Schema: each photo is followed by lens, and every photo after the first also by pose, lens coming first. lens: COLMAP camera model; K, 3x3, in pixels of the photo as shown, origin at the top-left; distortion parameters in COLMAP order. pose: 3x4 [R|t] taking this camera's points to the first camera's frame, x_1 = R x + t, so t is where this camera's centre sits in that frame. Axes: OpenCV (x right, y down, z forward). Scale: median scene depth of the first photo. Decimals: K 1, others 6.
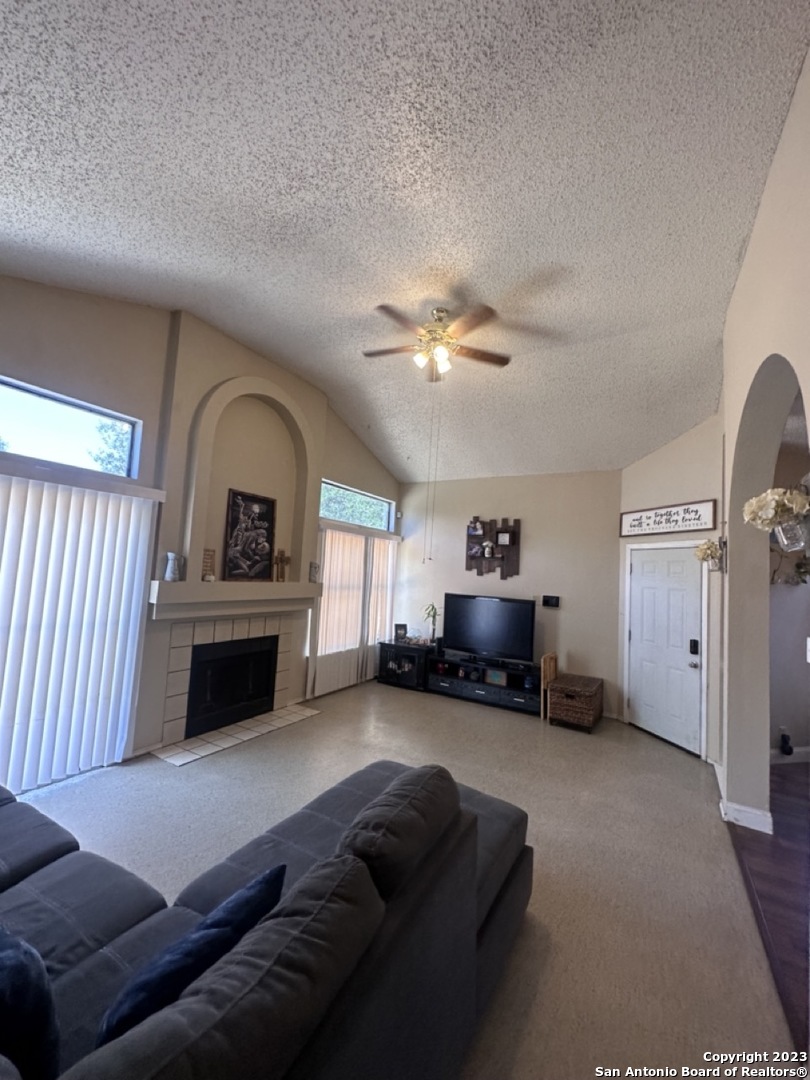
lens RADIAL K [[429.8, 0, 406.7], [0, 429.8, 539.4], [0, 0, 1]] dist [-0.004170, 0.000002]
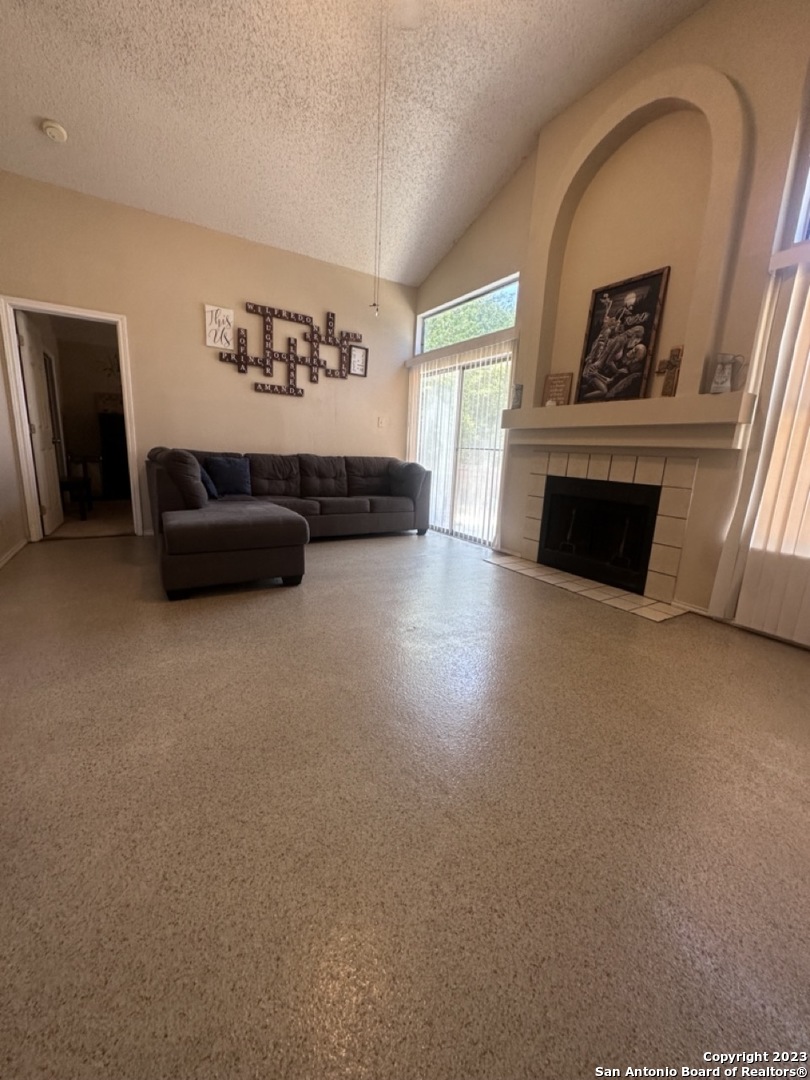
lens RADIAL K [[429.8, 0, 404.1], [0, 429.8, 538.8], [0, 0, 1]] dist [-0.004170, 0.000002]
pose [[-0.473228, 0.100634, -0.875173, 0.478312], [-0.006947, 0.992997, 0.117939, 0.237055], [0.880913, 0.061891, -0.469214, 1.010345]]
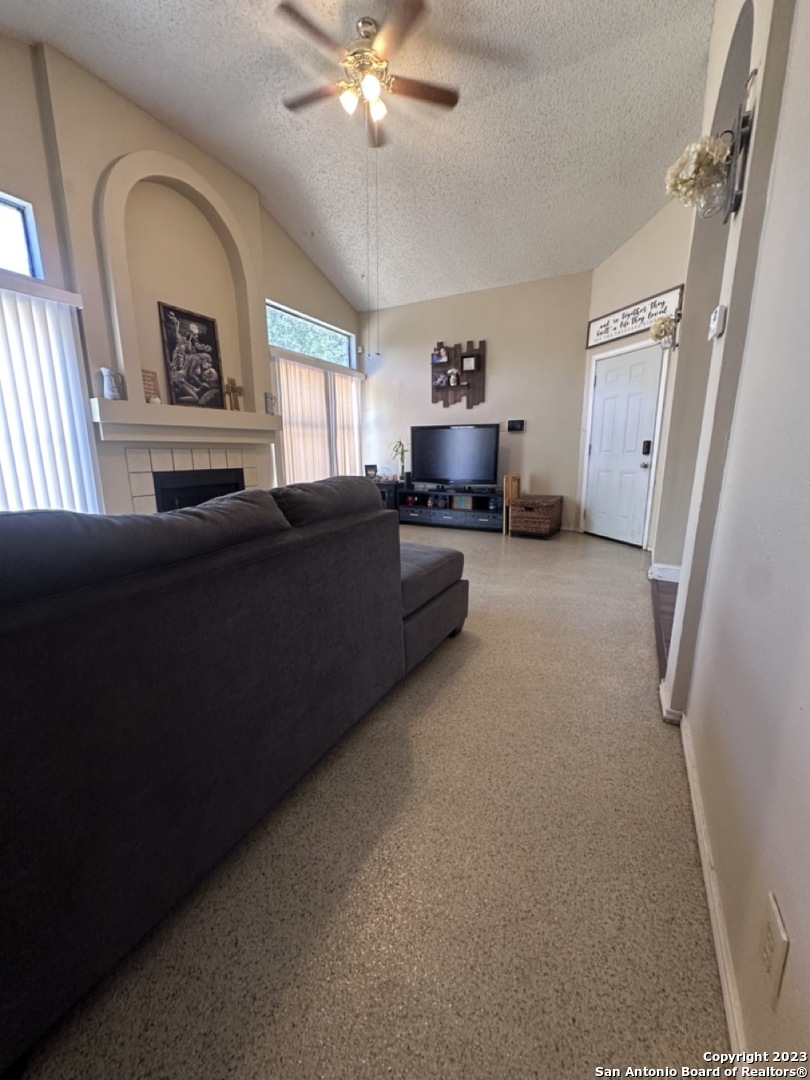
lens RADIAL K [[429.8, 0, 406.3], [0, 429.8, 540.1], [0, 0, 1]] dist [-0.004170, 0.000002]
pose [[0.997463, -0.067567, 0.022402, 0.051311], [0.058725, 0.958930, 0.277498, 0.132855], [-0.040232, -0.275478, 0.960465, -0.027351]]
